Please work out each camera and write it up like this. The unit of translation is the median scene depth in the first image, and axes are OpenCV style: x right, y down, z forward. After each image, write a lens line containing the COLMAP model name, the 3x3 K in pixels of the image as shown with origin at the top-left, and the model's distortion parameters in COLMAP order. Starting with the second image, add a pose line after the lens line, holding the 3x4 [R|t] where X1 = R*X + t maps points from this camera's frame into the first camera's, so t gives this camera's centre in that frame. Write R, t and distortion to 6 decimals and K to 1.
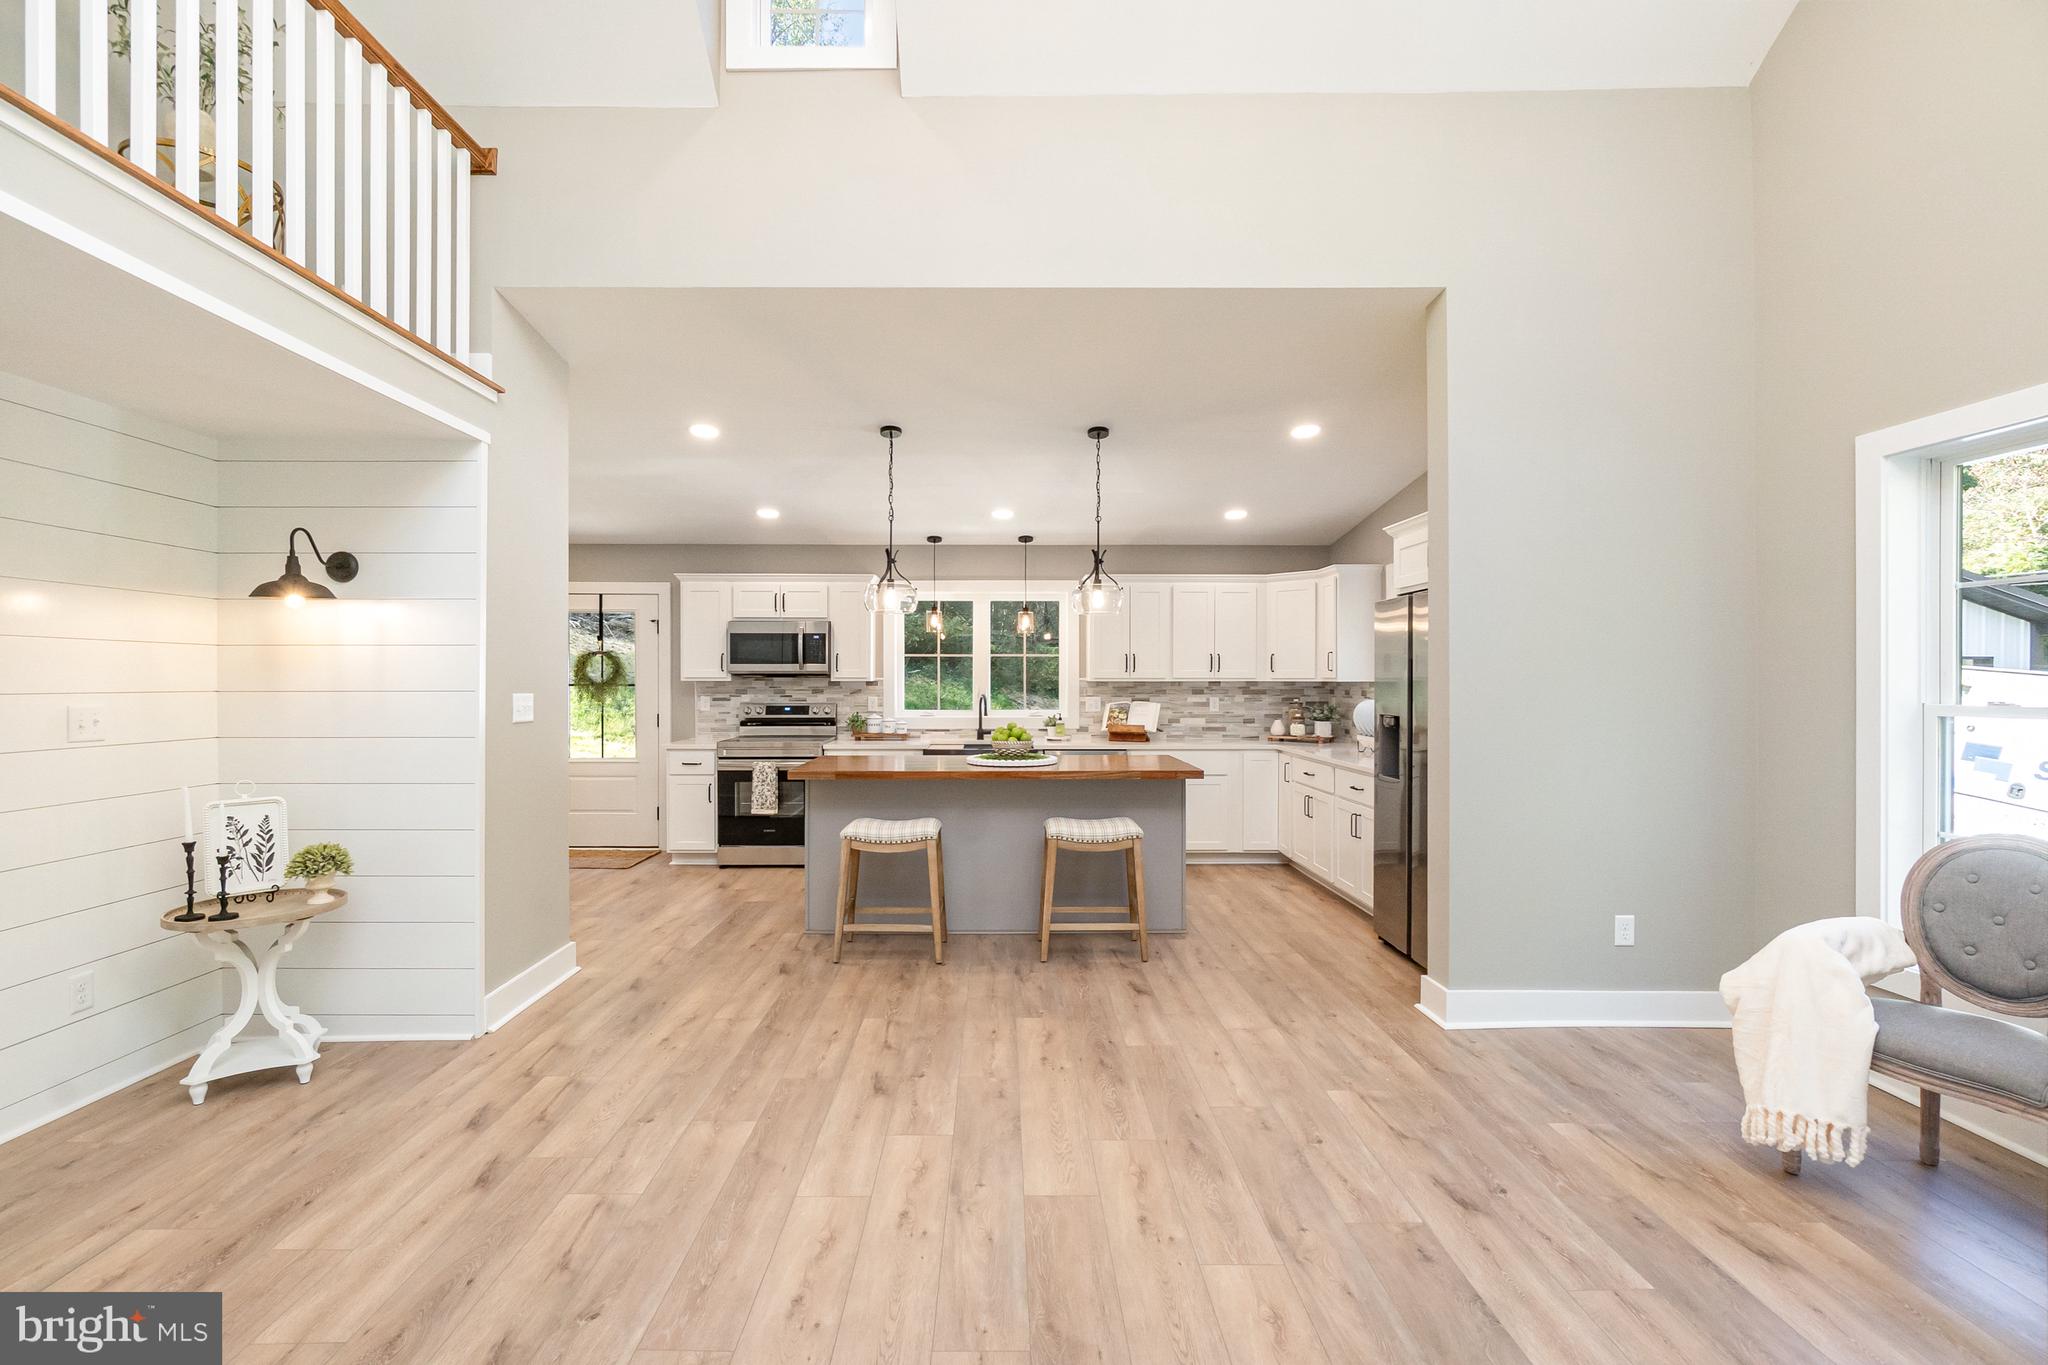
lens RADIAL K [[885.0, 0, 1008.8], [0, 885.0, 683.5], [0, 0, 1]] dist [-0.011381, 0.000111]
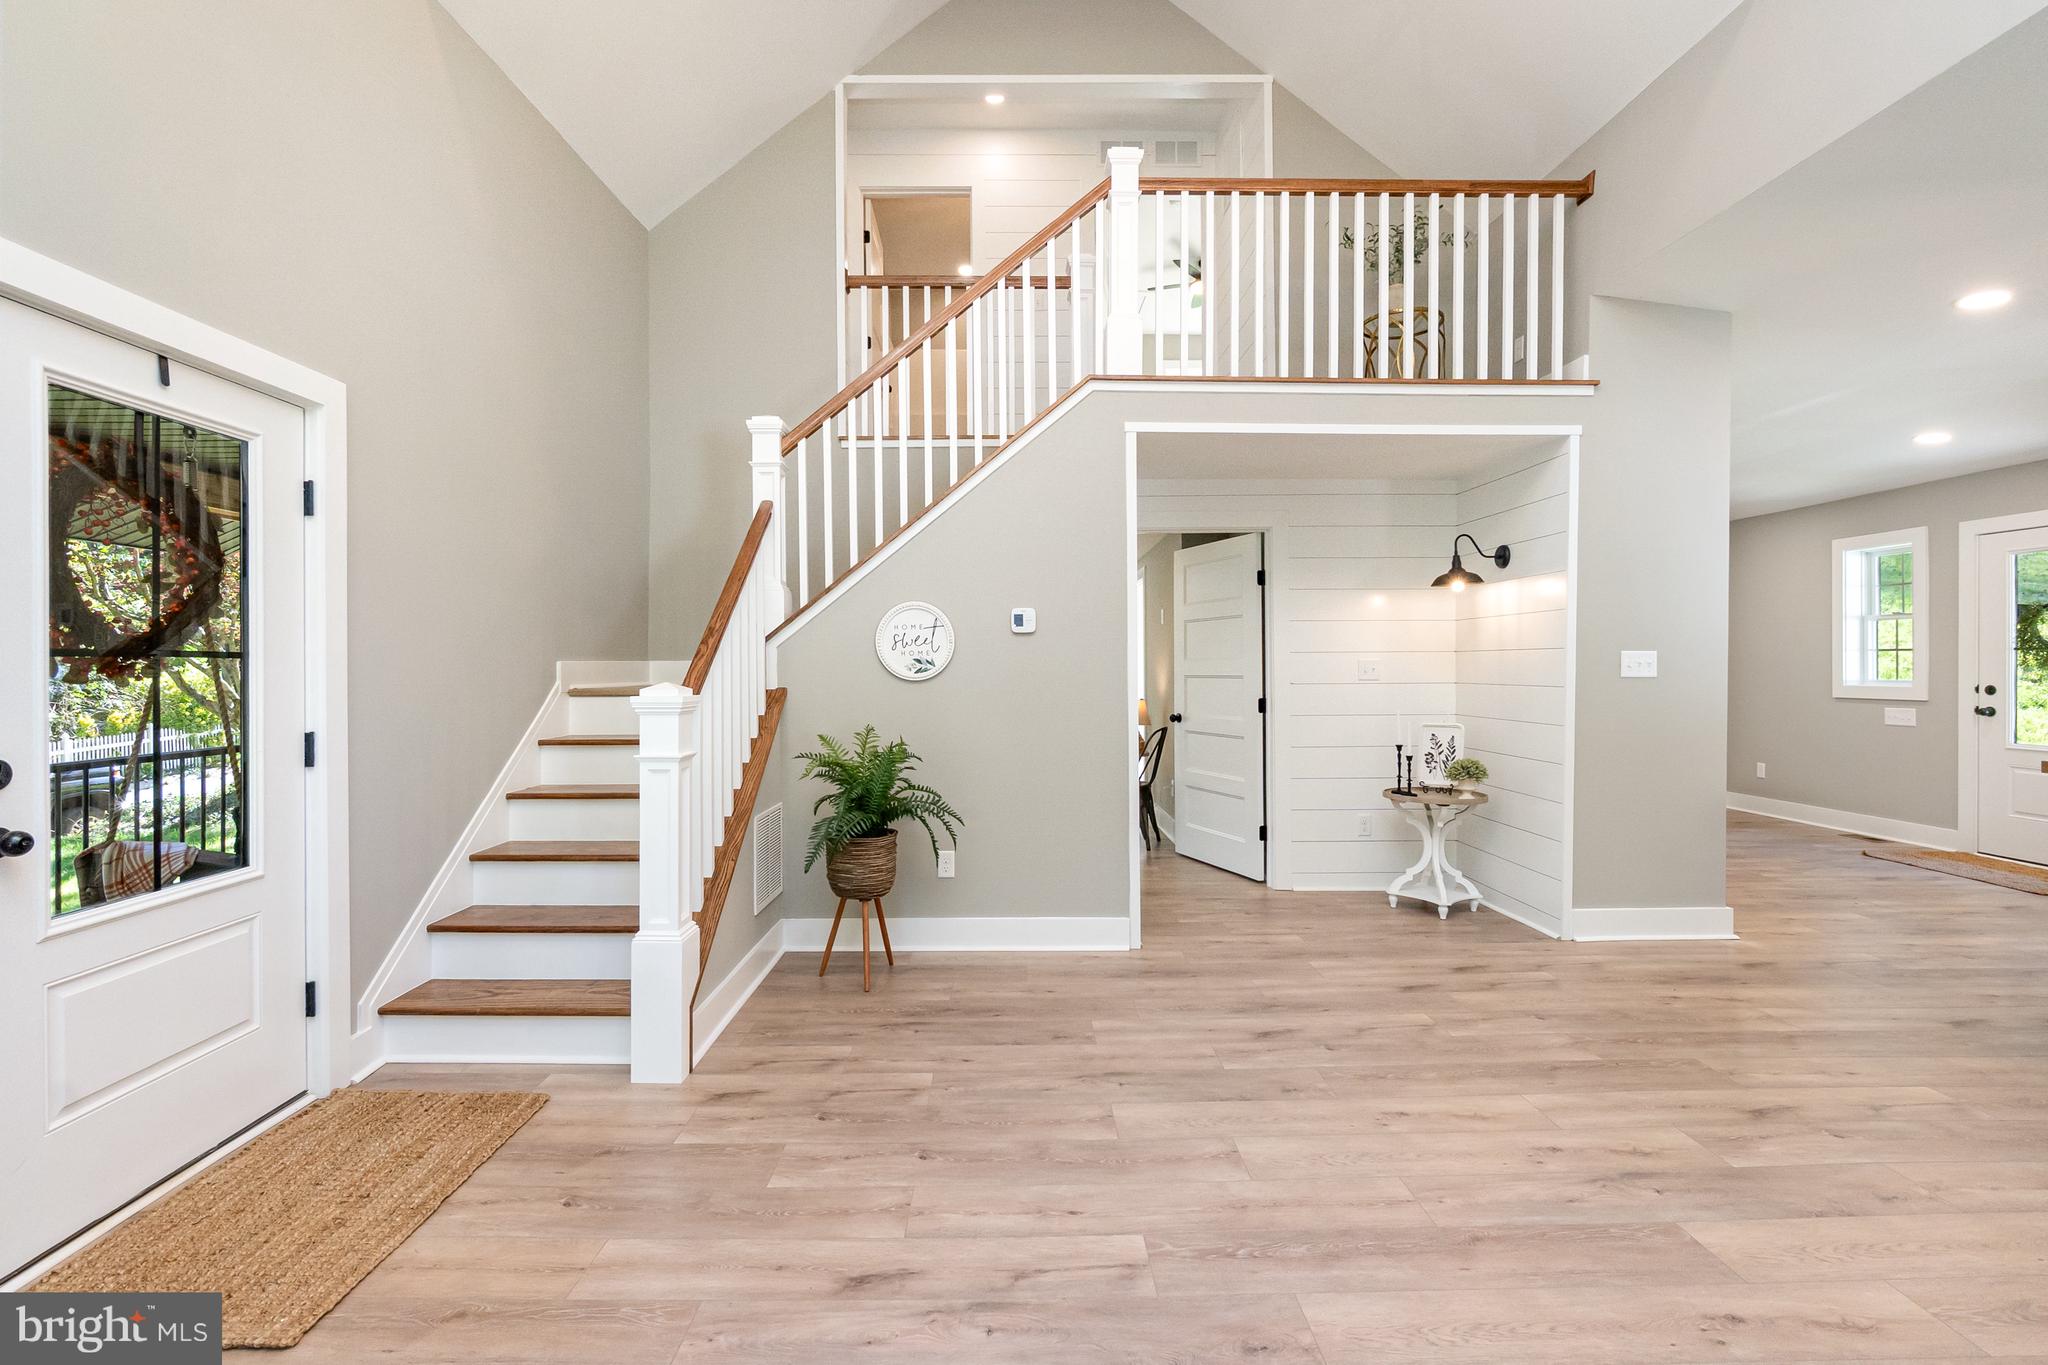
lens RADIAL K [[925.0, 0, 1015.0], [0, 925.0, 674.2], [0, 0, 1]] dist [-0.000259, -0.000012]
pose [[0.002380, 0.010152, -0.999946, 0.603792], [0.000181, 0.999948, 0.010153, 0.028892], [0.999997, -0.000205, 0.002378, 0.241242]]
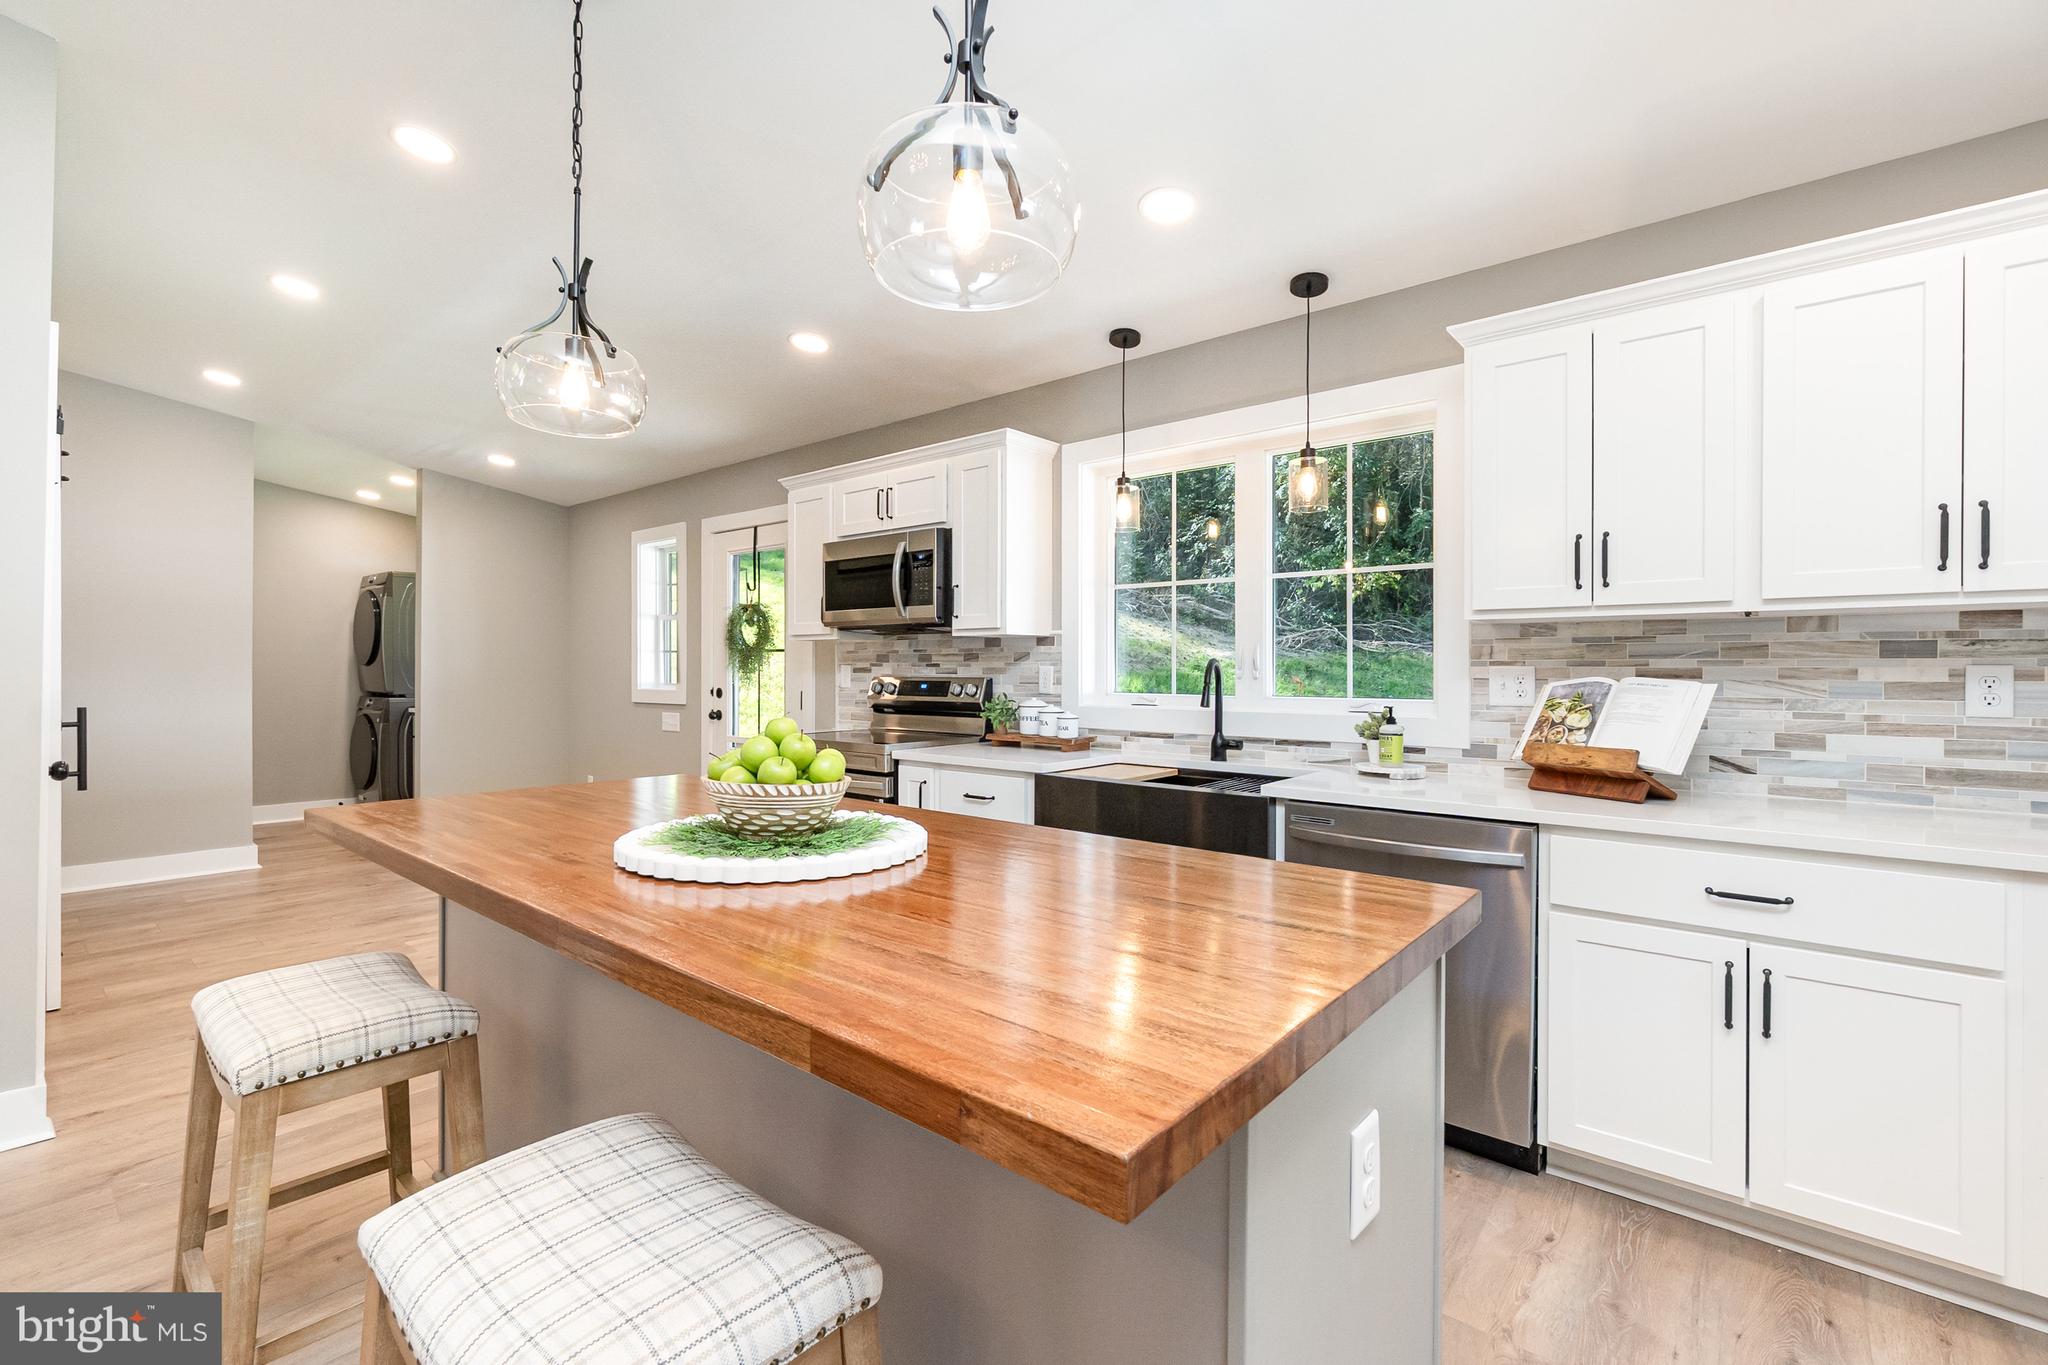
lens RADIAL K [[885.0, 0, 1008.8], [0, 885.0, 683.5], [0, 0, 1]] dist [-0.011381, 0.000111]
pose [[0.744858, 0.011304, -0.667127, 0.361707], [-0.005382, 0.999926, 0.010934, 0.038206], [0.667201, -0.004553, 0.744864, 1.132768]]
